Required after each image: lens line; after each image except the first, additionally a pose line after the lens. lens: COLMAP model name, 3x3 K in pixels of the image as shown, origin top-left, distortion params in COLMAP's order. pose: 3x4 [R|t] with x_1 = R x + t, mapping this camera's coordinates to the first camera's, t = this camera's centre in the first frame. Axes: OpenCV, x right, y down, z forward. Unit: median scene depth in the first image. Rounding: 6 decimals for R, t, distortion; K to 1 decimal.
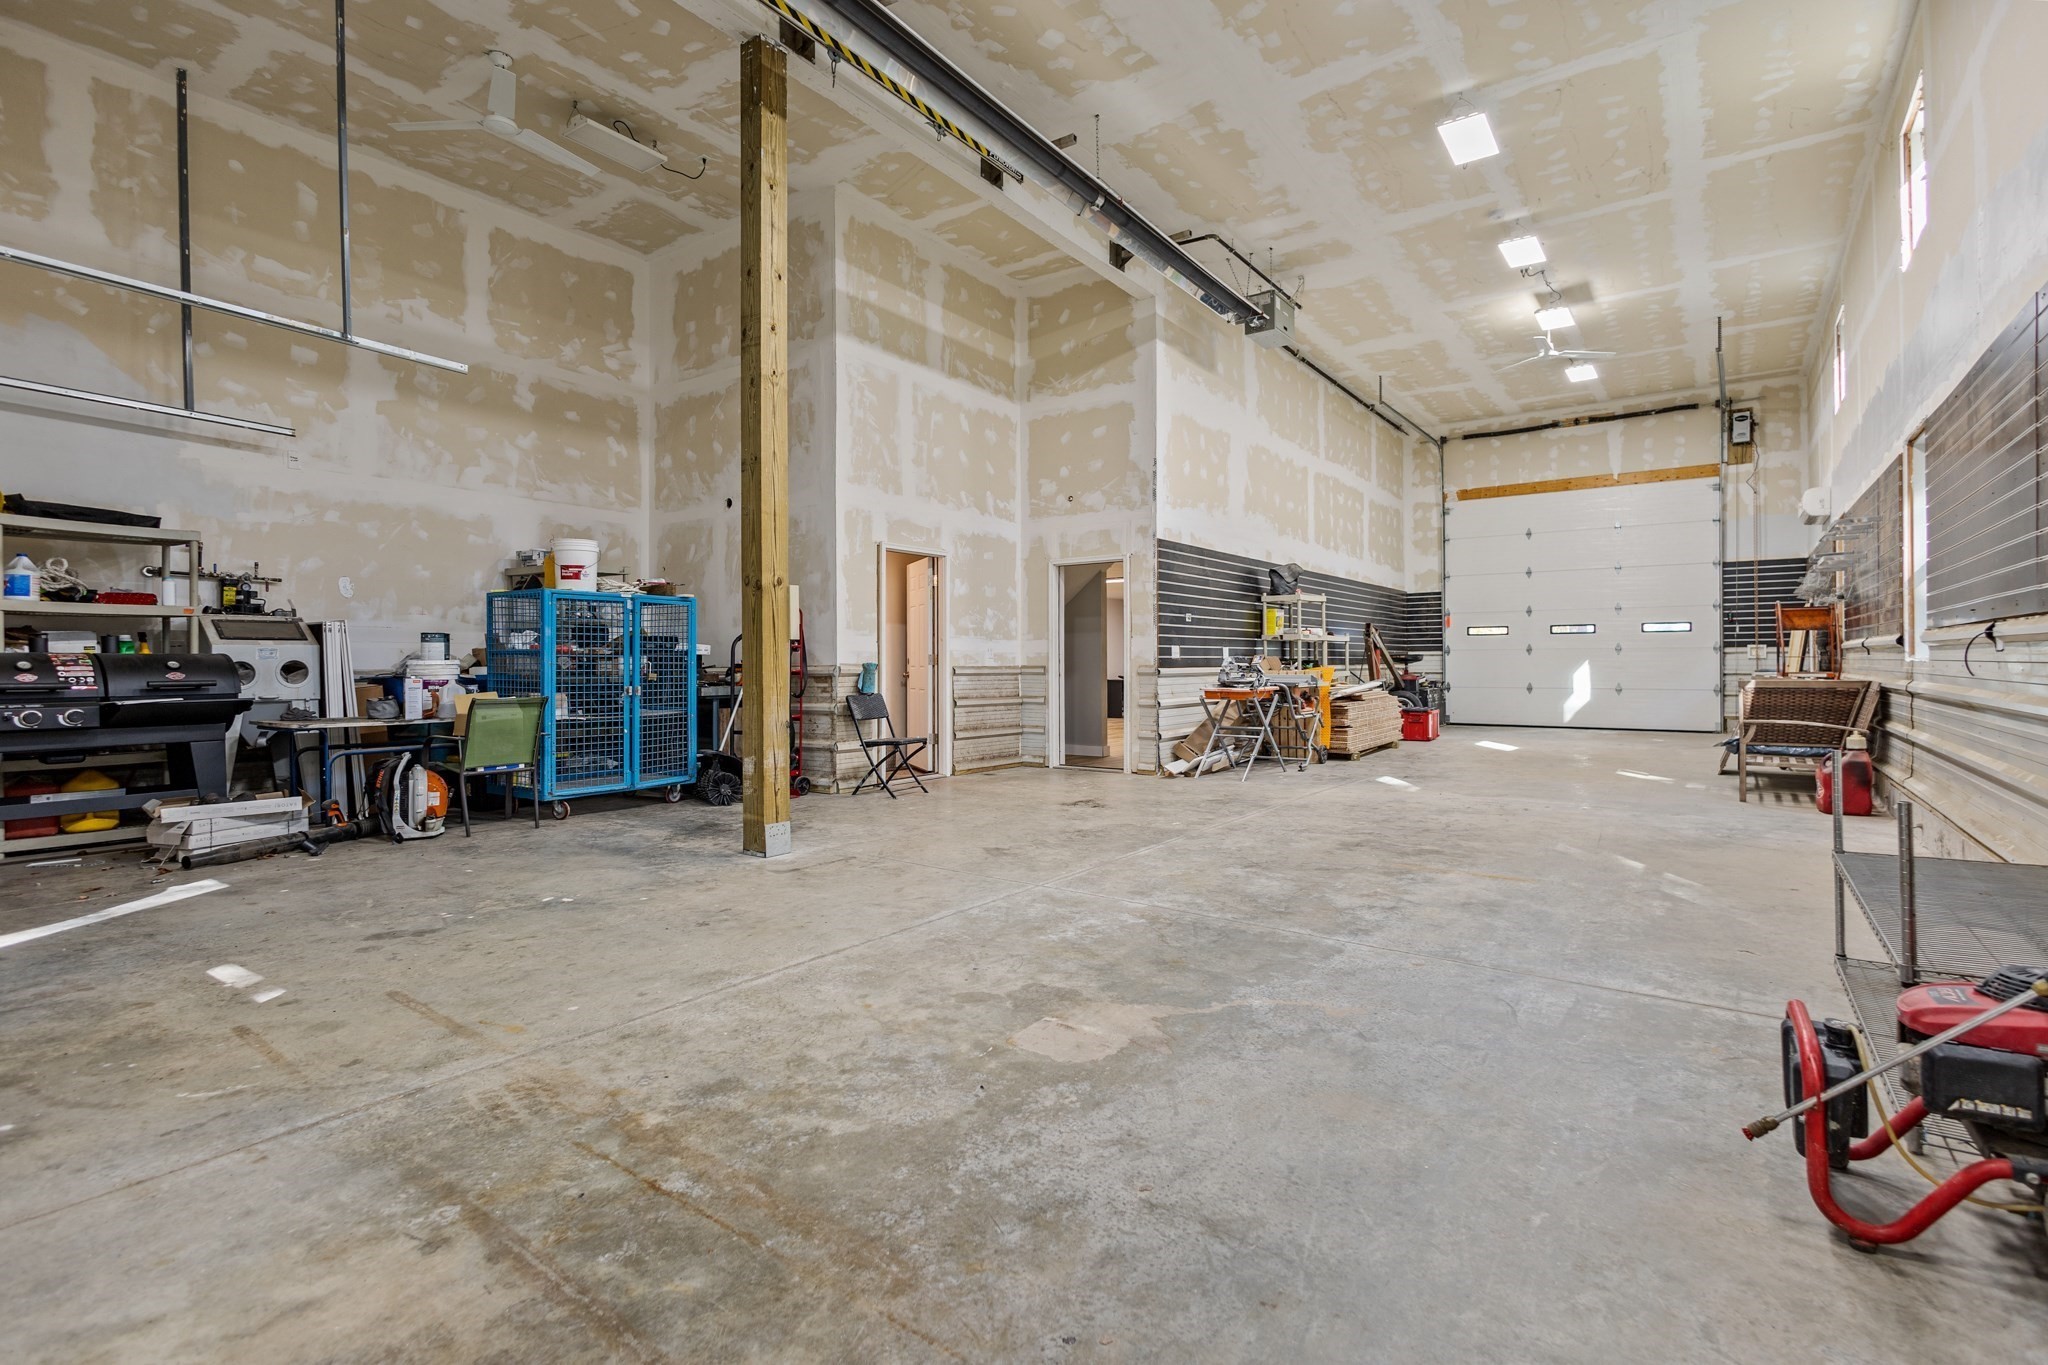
lens RADIAL K [[967.7, 0, 1039.7], [0, 967.7, 653.0], [0, 0, 1]] dist [0.013290, -0.005677]
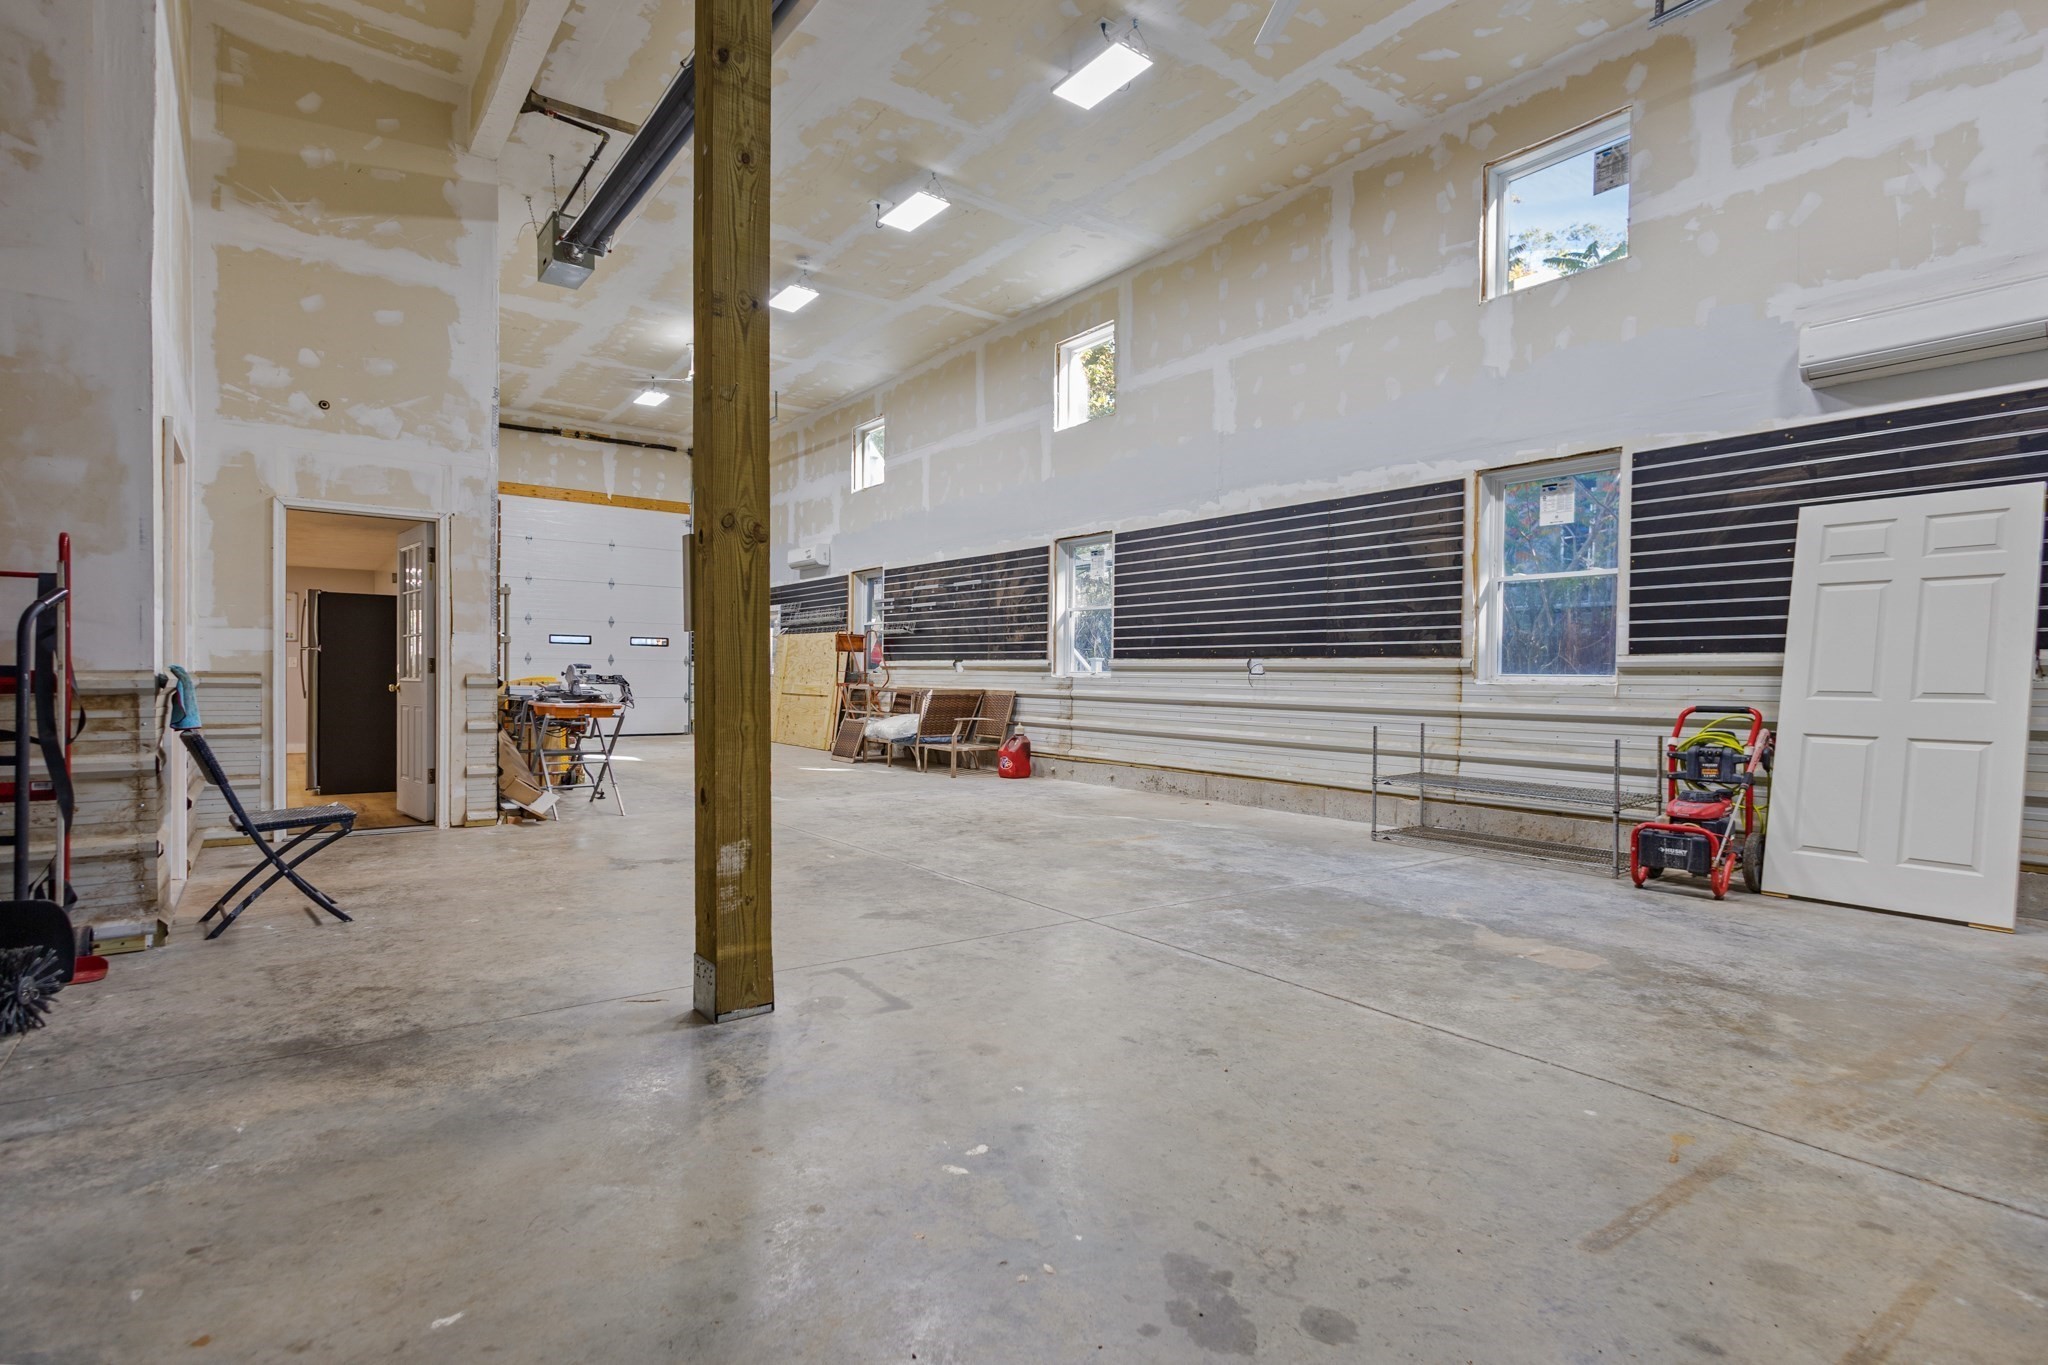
lens RADIAL K [[967.7, 0, 1032.0], [0, 967.7, 685.8], [0, 0, 1]] dist [0.013290, -0.005677]
pose [[0.301995, -0.003628, 0.953302, -1.375991], [-0.021005, 0.999725, 0.010459, 0.016194], [-0.953078, -0.023183, 0.301836, 1.200403]]
